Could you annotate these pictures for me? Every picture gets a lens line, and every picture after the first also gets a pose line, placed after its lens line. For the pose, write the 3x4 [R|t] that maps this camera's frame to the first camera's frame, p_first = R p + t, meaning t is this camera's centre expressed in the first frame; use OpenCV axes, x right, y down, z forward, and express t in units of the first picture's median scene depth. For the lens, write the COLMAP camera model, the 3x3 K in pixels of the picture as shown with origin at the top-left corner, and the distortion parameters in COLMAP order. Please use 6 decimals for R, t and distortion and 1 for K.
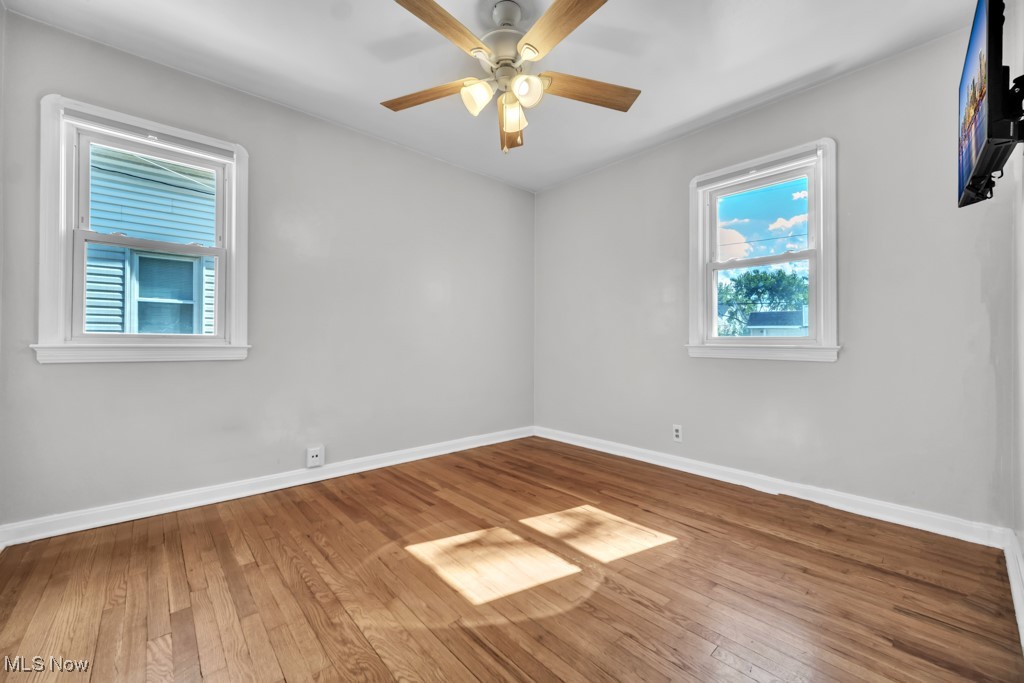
lens RADIAL K [[400.8, 0, 509.5], [0, 400.8, 342.8], [0, 0, 1]] dist [0.000258, 0.000650]
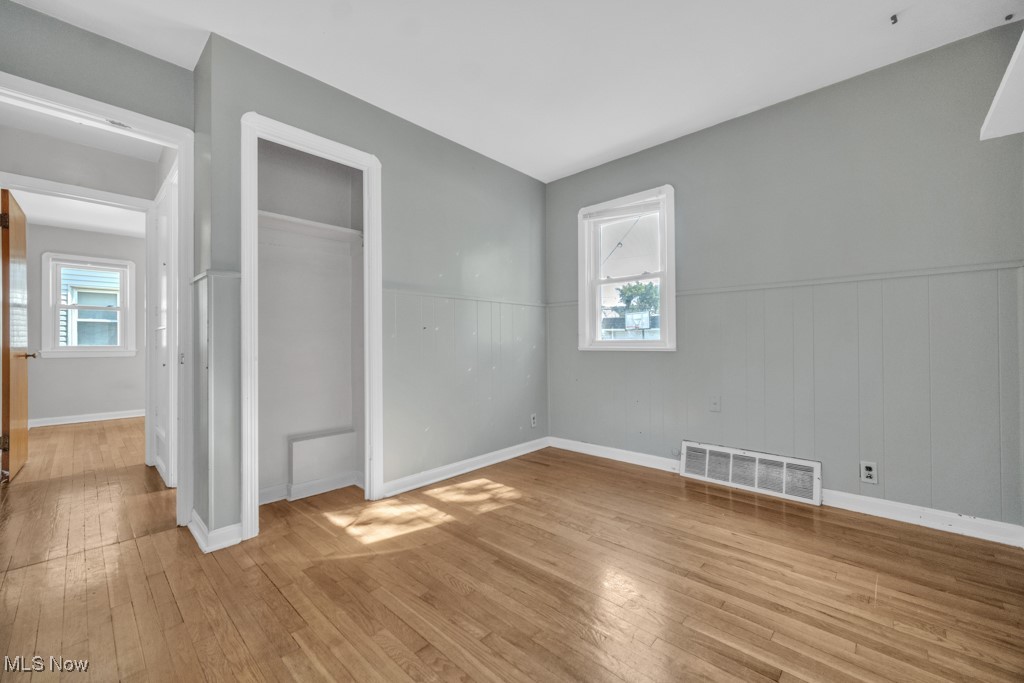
lens RADIAL K [[400.8, 0, 505.1], [0, 400.8, 343.0], [0, 0, 1]] dist [0.000258, 0.000650]
pose [[0.996610, -0.010353, 0.081617, 0.037103], [0.010375, 0.999946, 0.000156, -0.000349], [-0.081614, 0.000692, 0.996664, -0.042575]]
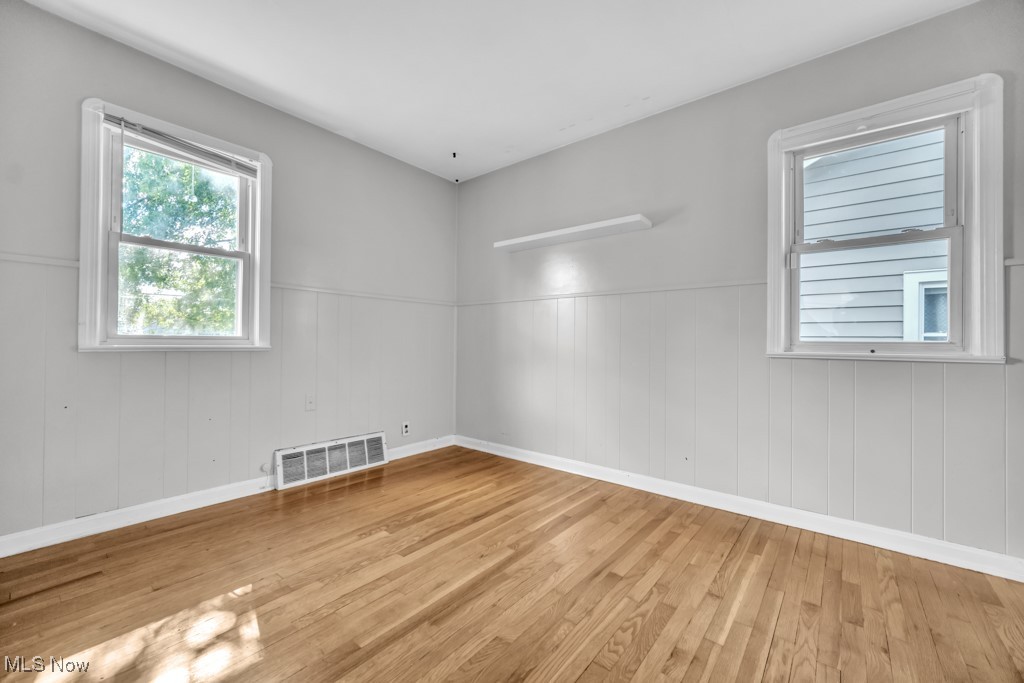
lens RADIAL K [[400.8, 0, 513.2], [0, 400.8, 340.5], [0, 0, 1]] dist [0.000258, 0.000650]
pose [[-0.146980, 0.002256, 0.989137, -0.147467], [-0.014476, 0.999885, -0.004431, -0.000403], [-0.989034, -0.014970, -0.146931, 0.200776]]
